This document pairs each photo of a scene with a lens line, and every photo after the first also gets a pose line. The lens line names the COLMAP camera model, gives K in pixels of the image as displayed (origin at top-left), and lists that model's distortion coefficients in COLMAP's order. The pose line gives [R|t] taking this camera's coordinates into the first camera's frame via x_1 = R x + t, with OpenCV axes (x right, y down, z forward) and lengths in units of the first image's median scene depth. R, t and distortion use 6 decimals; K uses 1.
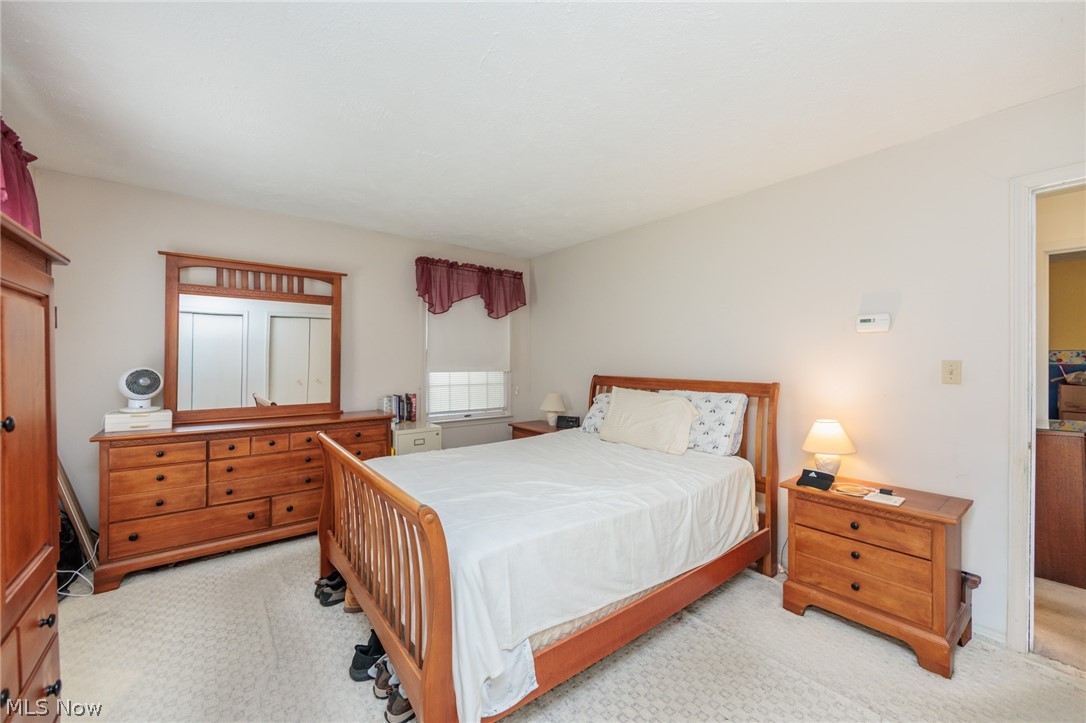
lens RADIAL K [[423.5, 0, 543.2], [0, 423.5, 362.0], [0, 0, 1]] dist [-0.002190, -0.000014]
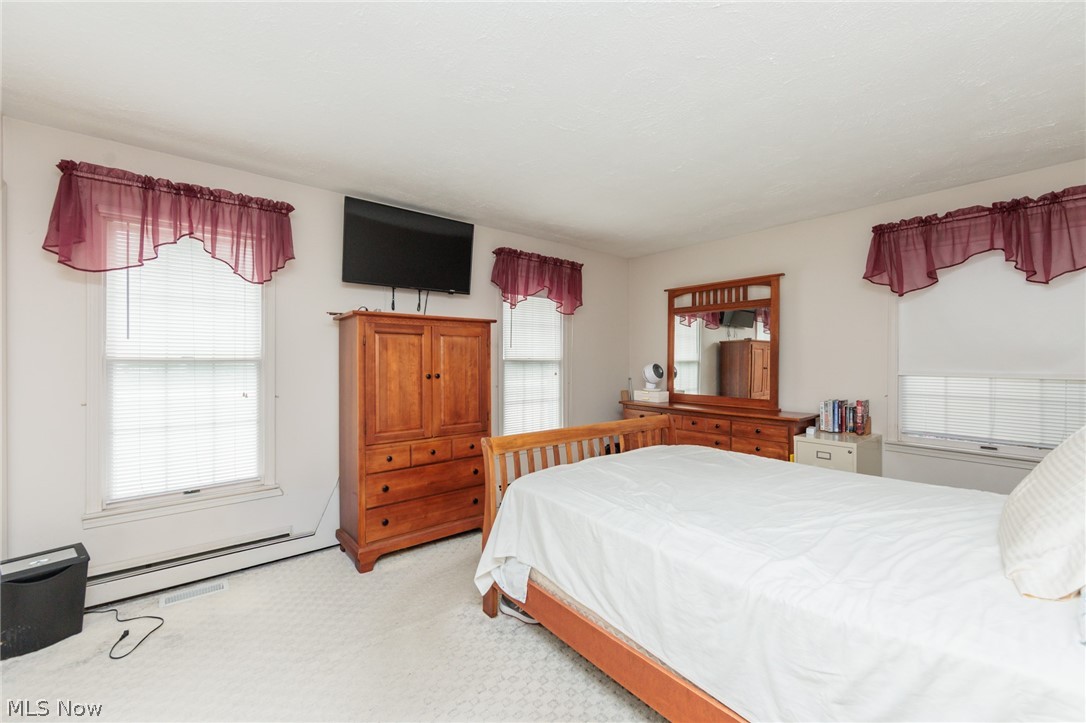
lens RADIAL K [[423.5, 0, 544.2], [0, 423.5, 360.9], [0, 0, 1]] dist [-0.002190, -0.000014]
pose [[0.033295, 0.000522, -0.999445, 0.547814], [-0.005970, 0.999982, 0.000323, 0.002739], [0.999428, 0.005956, 0.033297, 0.421643]]
